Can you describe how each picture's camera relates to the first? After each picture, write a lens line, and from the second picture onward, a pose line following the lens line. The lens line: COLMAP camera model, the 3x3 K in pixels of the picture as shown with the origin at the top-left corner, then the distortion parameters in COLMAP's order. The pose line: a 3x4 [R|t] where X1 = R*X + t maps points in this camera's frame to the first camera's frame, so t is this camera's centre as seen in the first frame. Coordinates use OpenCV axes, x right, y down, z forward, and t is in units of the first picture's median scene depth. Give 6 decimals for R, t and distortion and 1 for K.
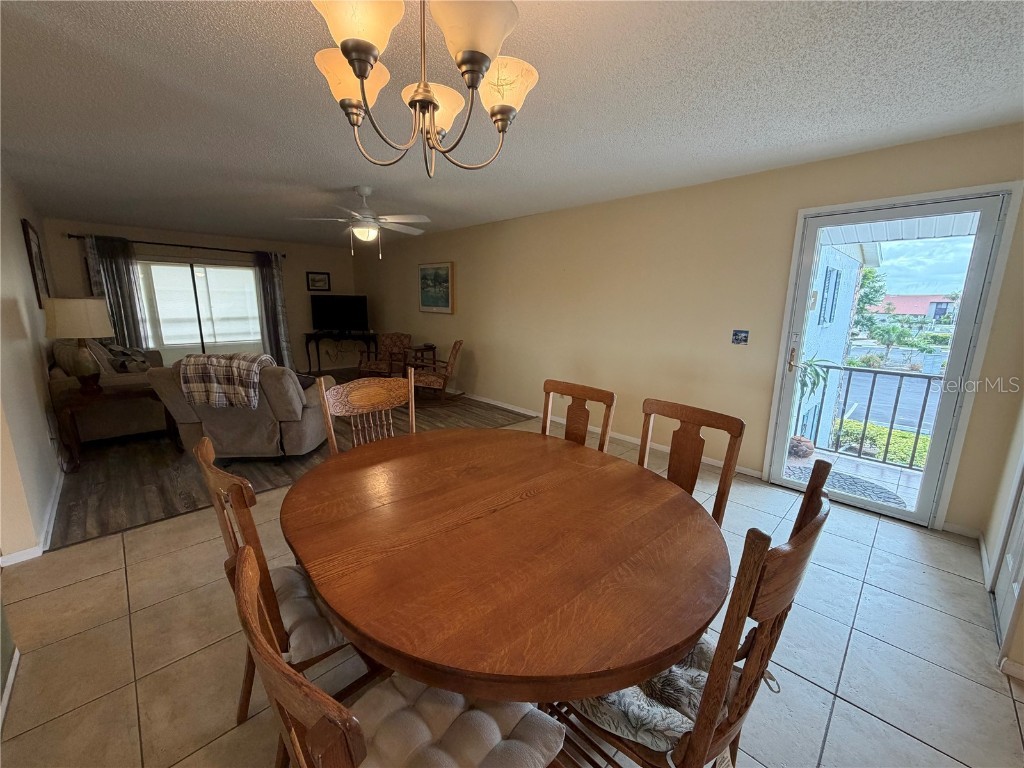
lens RADIAL K [[406.4, 0, 508.0], [0, 406.4, 383.7], [0, 0, 1]] dist [-0.002872, 0.001277]
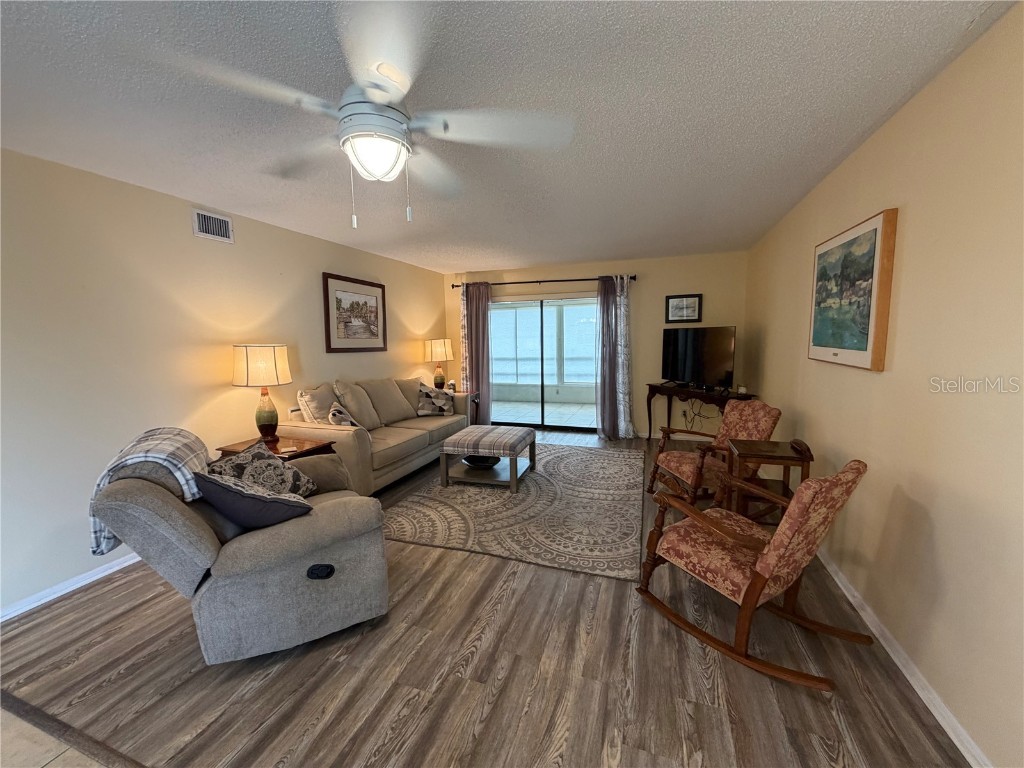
lens RADIAL K [[406.4, 0, 509.8], [0, 406.4, 383.0], [0, 0, 1]] dist [-0.002872, 0.001277]
pose [[0.442722, 0.080018, -0.893081, 0.023742], [-0.156816, 0.987569, 0.010746, -0.111808], [0.882840, 0.135292, 0.449767, 0.560103]]
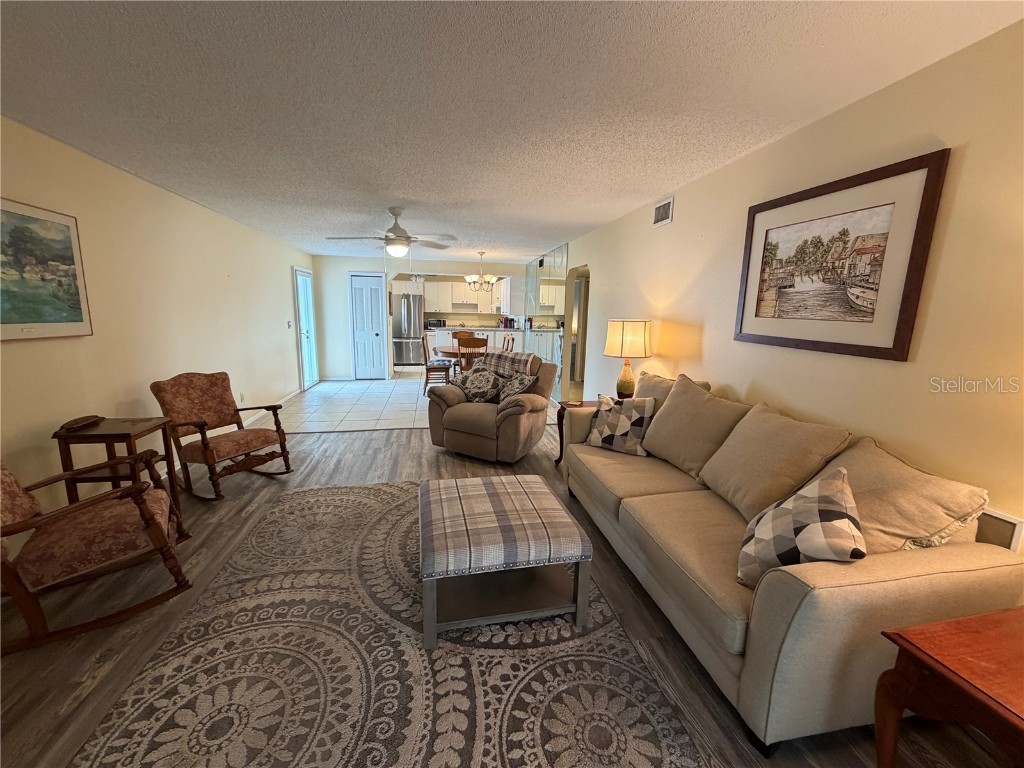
lens RADIAL K [[406.4, 0, 504.5], [0, 406.4, 380.6], [0, 0, 1]] dist [-0.002872, 0.001277]
pose [[-0.827473, -0.124842, 0.547452, -0.717286], [0.081350, 0.938030, 0.336870, -0.223788], [-0.555582, 0.323286, -0.766039, 1.038999]]
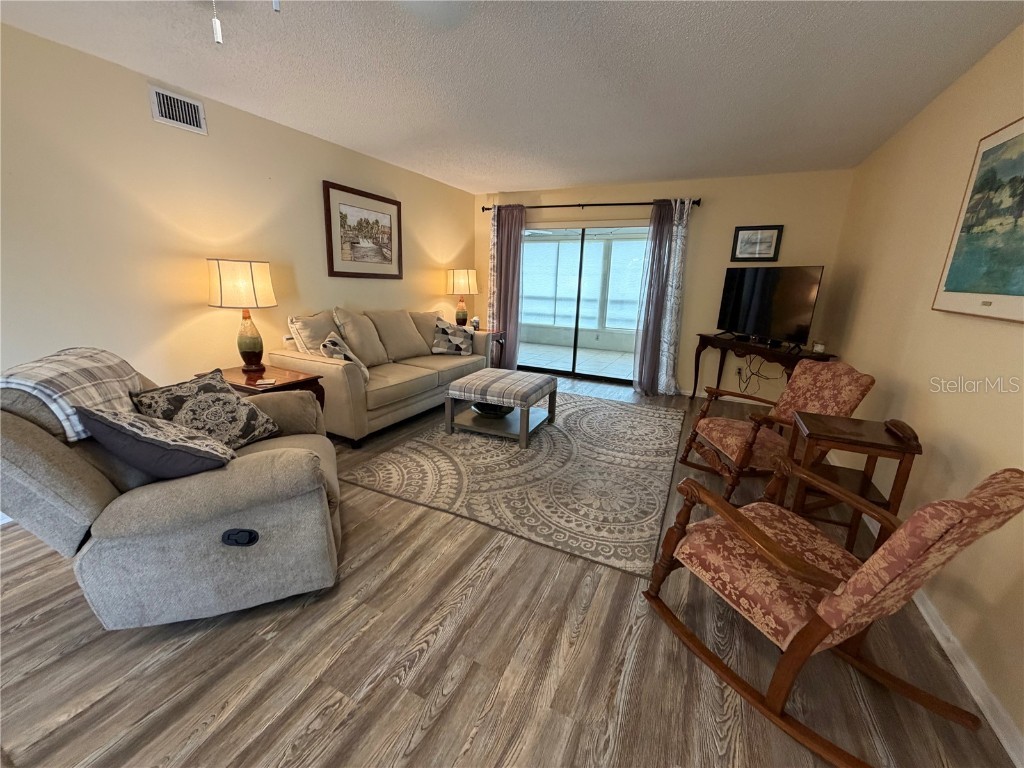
lens RADIAL K [[406.4, 0, 510.4], [0, 406.4, 383.3], [0, 0, 1]] dist [-0.002872, 0.001277]
pose [[0.332771, 0.235073, -0.913238, -0.035879], [-0.211966, 0.962296, 0.170463, -0.113445], [0.918876, 0.136851, 0.370052, 0.630852]]
